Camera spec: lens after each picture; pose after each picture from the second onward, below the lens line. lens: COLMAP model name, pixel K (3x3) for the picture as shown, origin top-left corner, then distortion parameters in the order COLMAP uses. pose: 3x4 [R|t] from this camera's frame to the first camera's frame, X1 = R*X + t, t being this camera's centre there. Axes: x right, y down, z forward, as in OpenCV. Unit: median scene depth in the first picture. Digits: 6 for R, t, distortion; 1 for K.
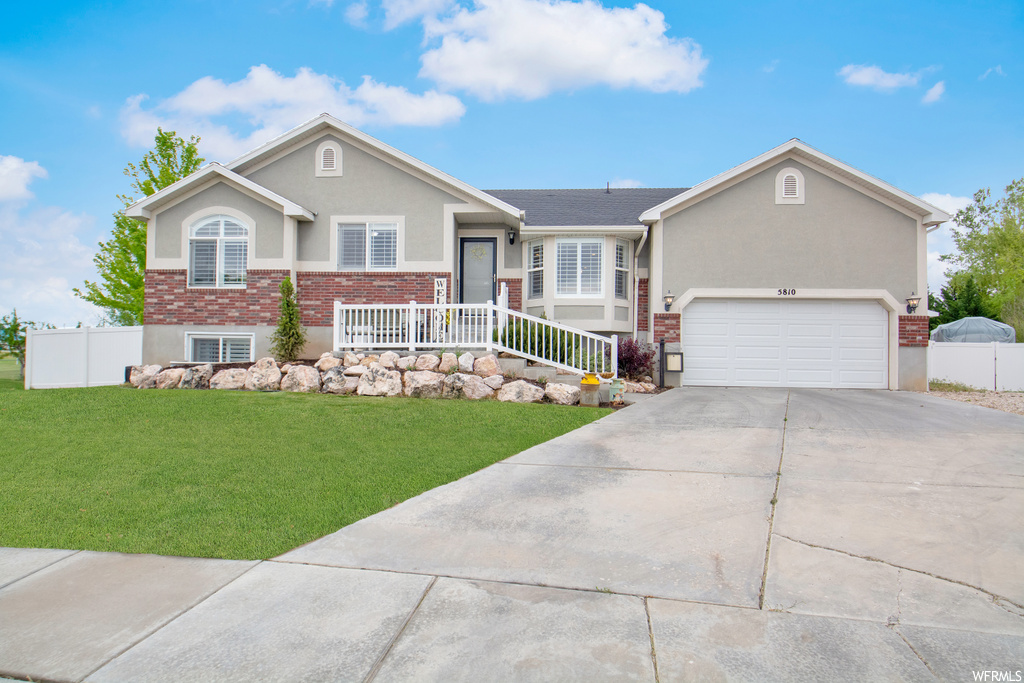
lens RADIAL K [[492.8, 0, 512.0], [0, 492.8, 341.5], [0, 0, 1]] dist [0.000661, -0.000216]
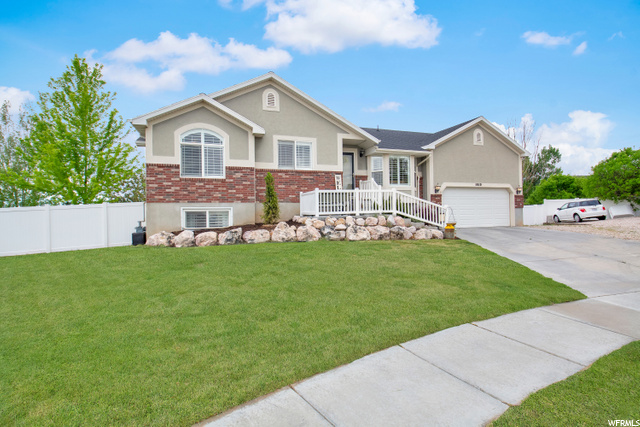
lens RADIAL K [[288.9, 0, 320.0], [0, 288.9, 213.5], [0, 0, 1]] dist [-0.001795, -0.000262]
pose [[0.928163, -0.026189, 0.371252, -0.596698], [0.021288, 0.999624, 0.017296, -0.007589], [-0.371566, -0.008150, 0.928371, 0.050903]]
